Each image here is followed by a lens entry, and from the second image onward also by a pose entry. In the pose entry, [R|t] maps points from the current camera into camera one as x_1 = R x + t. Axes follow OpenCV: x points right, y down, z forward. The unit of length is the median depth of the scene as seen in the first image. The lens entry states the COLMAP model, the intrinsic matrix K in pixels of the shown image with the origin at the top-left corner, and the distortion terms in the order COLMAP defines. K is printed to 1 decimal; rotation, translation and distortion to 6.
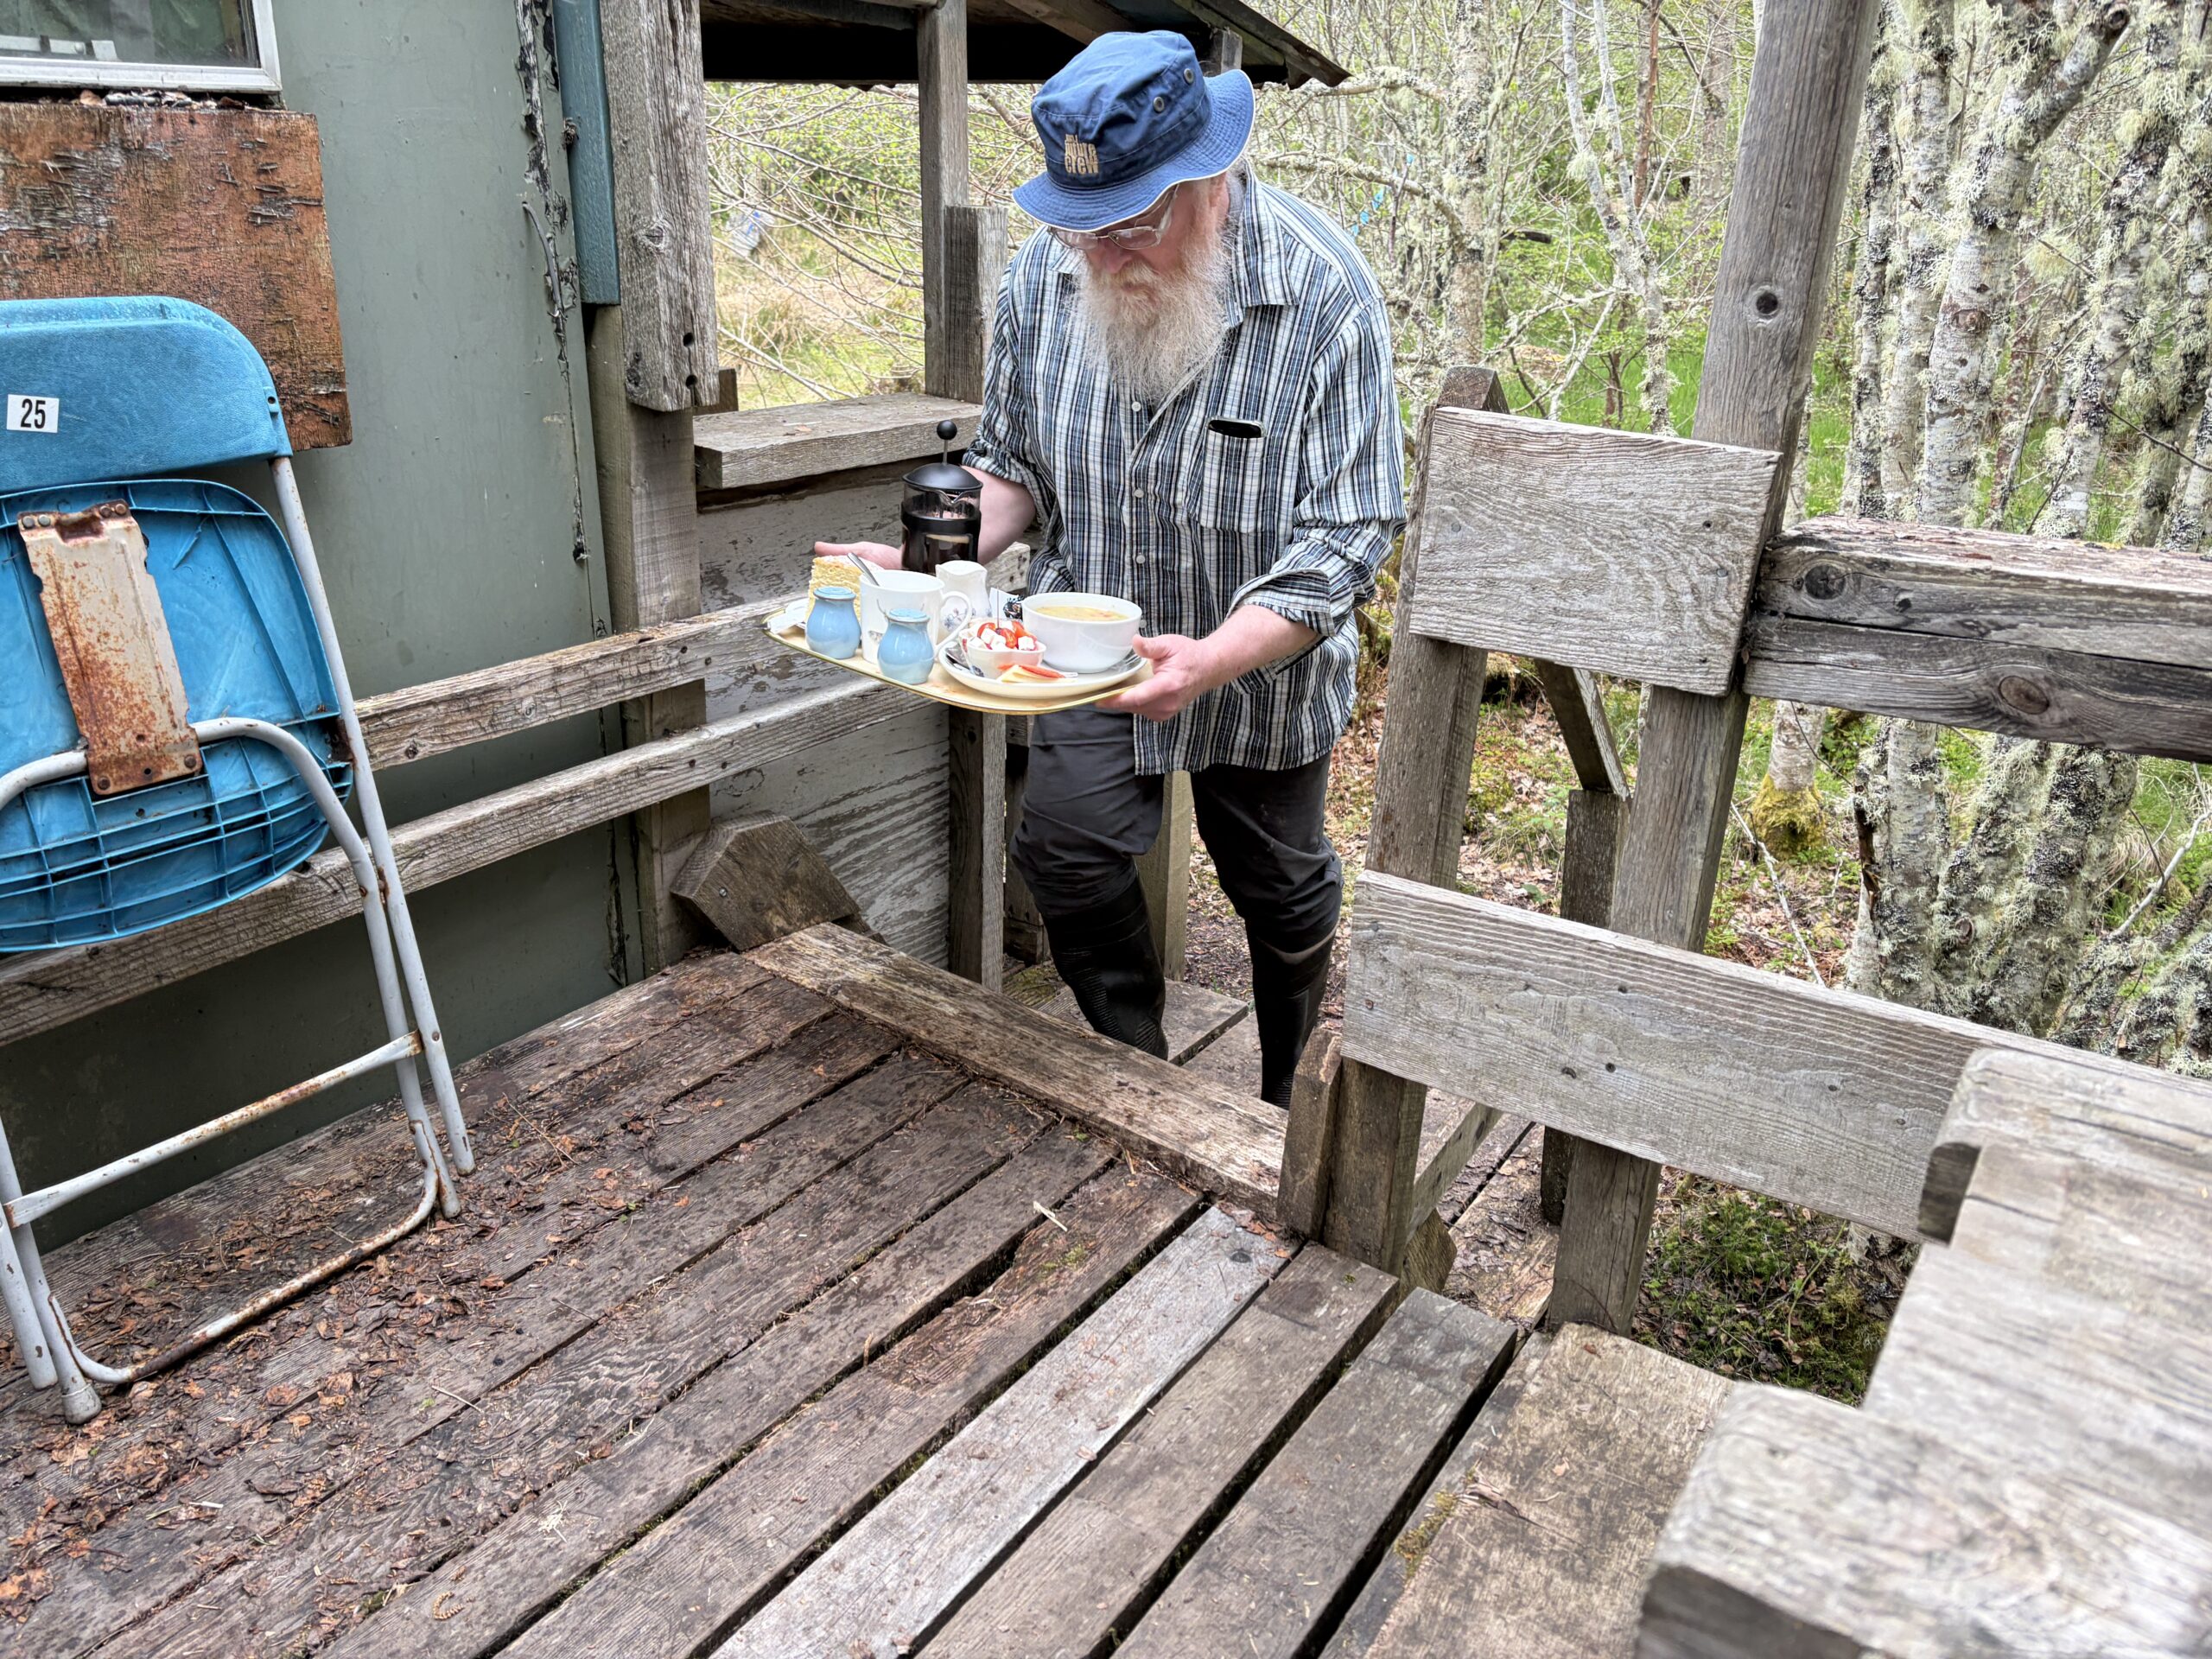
lens RADIAL K [[1691.6, 0, 1092.9], [0, 1691.6, 819.7], [0, 0, 1]] dist [0.034503, 0.005332]
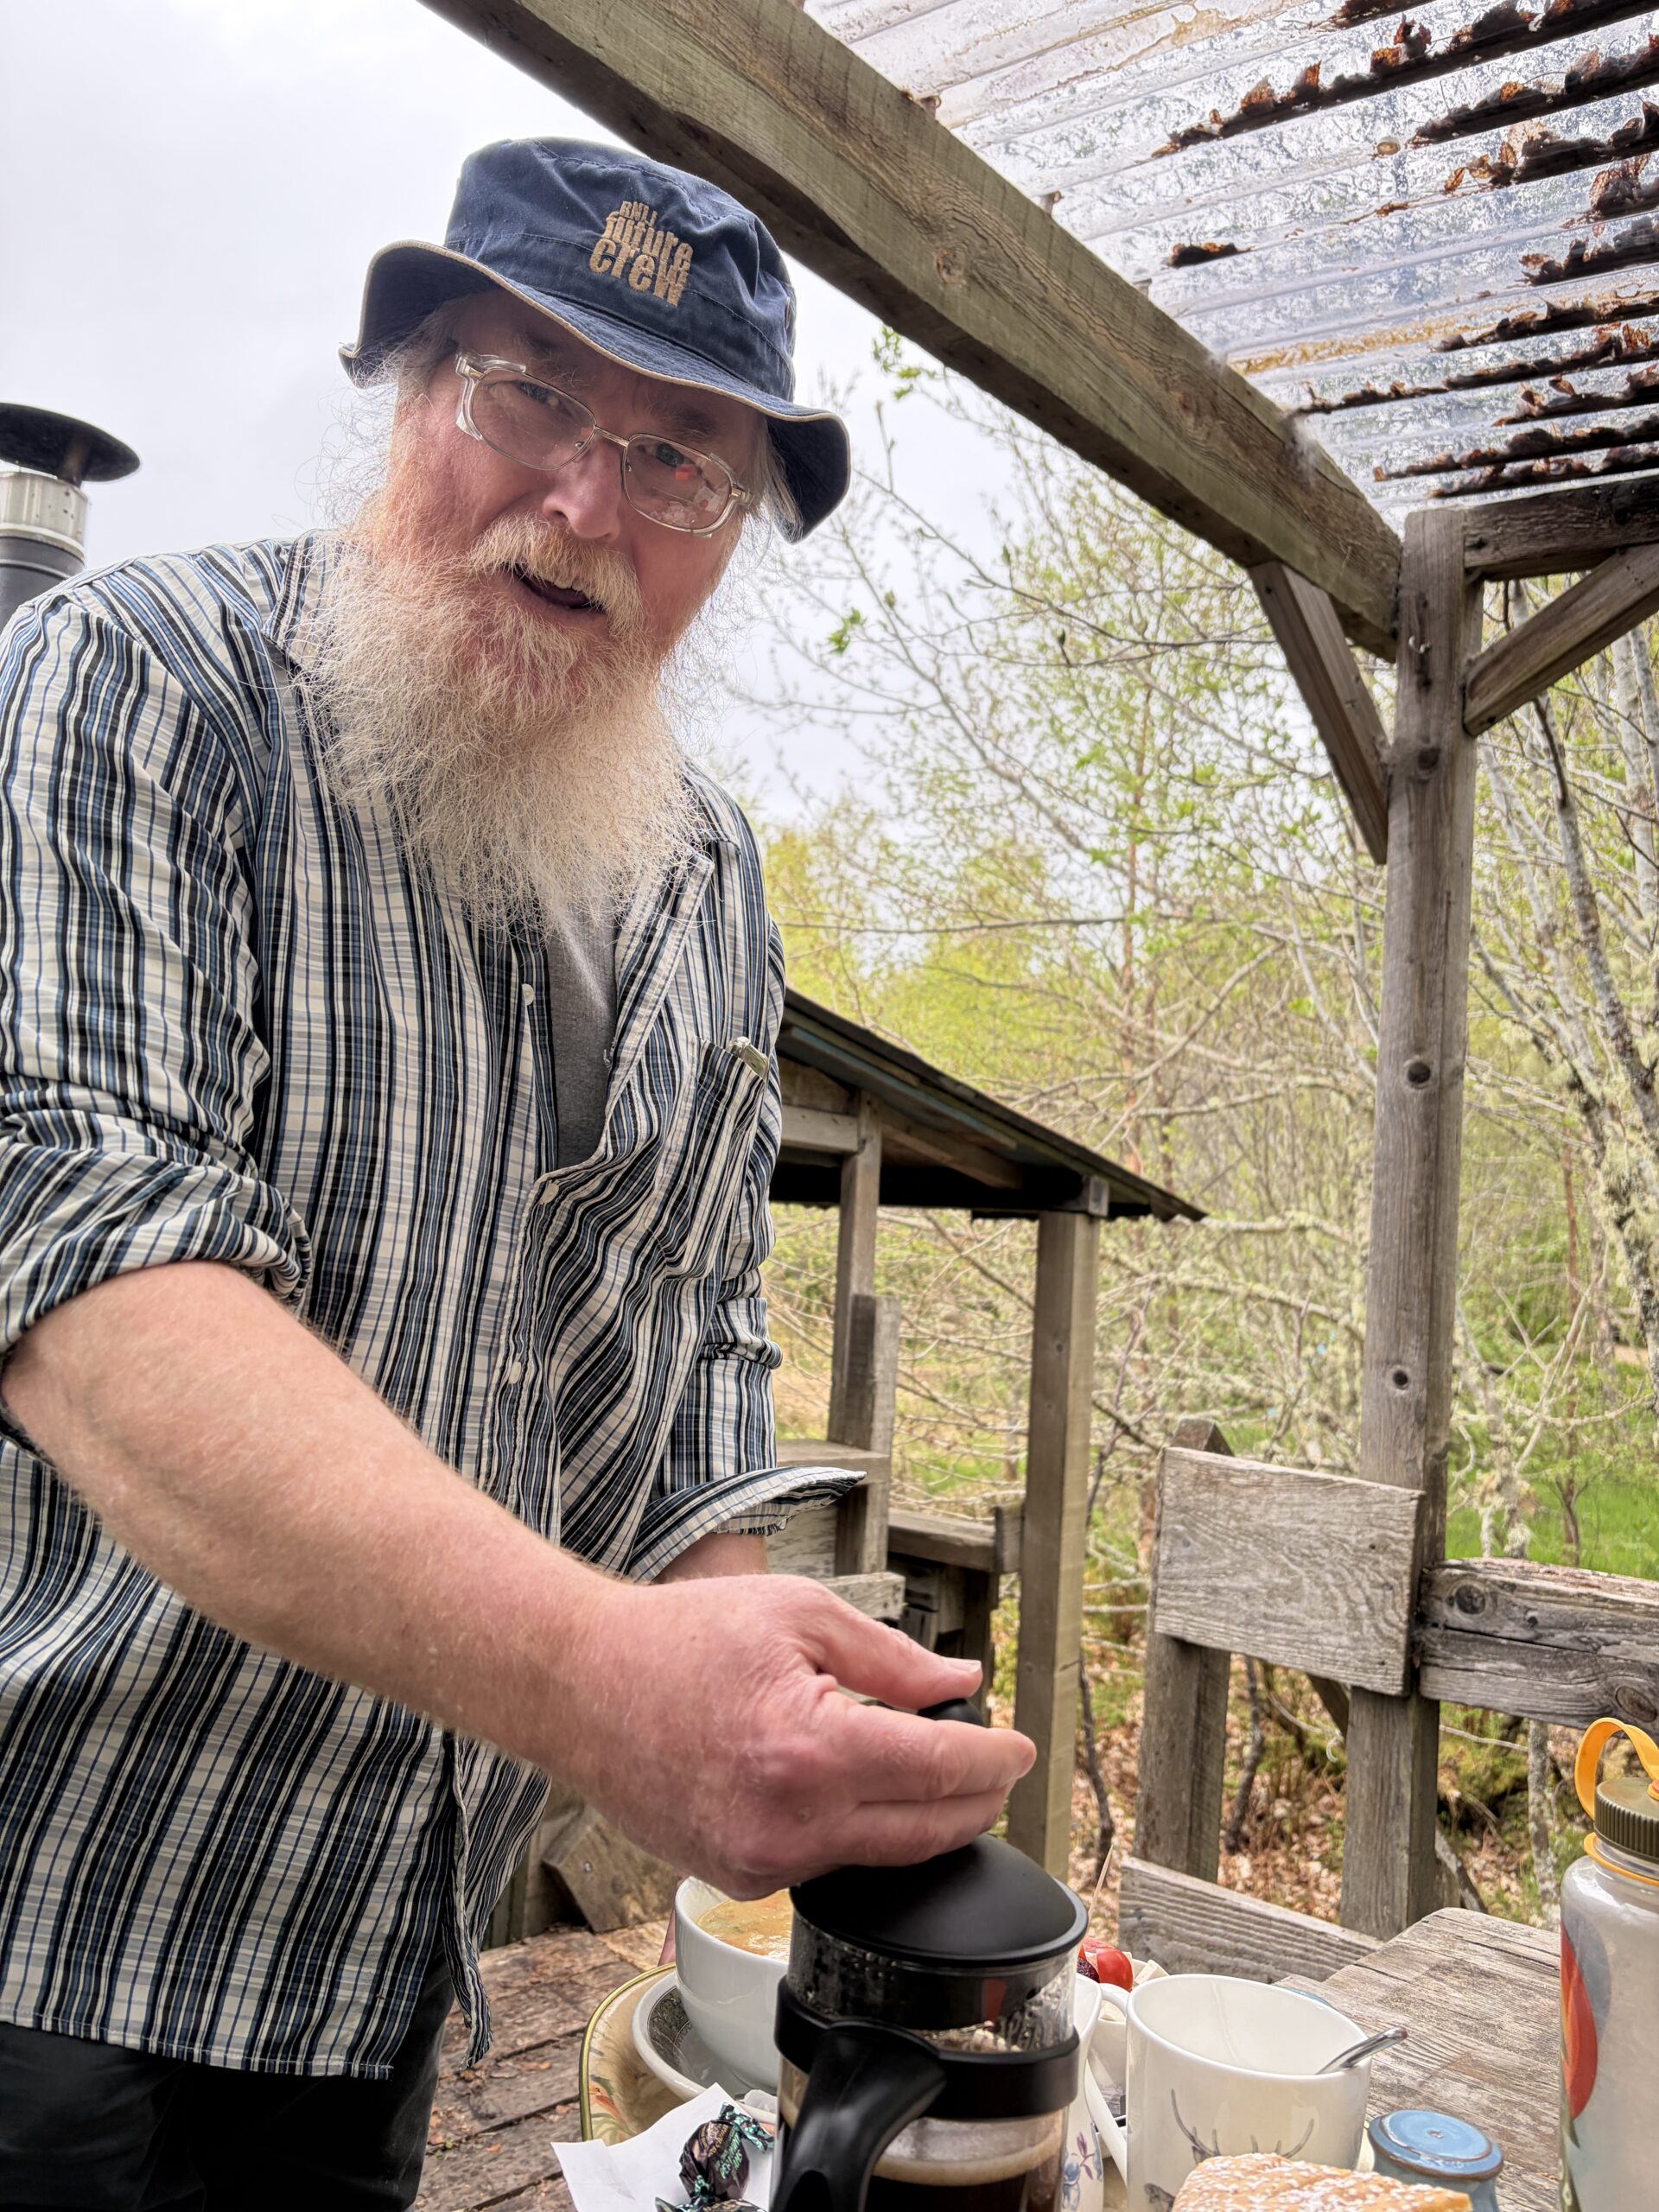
lens RADIAL K [[1691.6, 0, 836.5], [0, 1691.6, 1098.3], [0, 0, 1]] dist [0.034503, 0.005332]
pose [[0.988905, 0.024527, -0.146512, 0.132204], [-0.089027, 0.887384, -0.452353, 0.122214], [0.118917, 0.460378, 0.879722, -0.272399]]
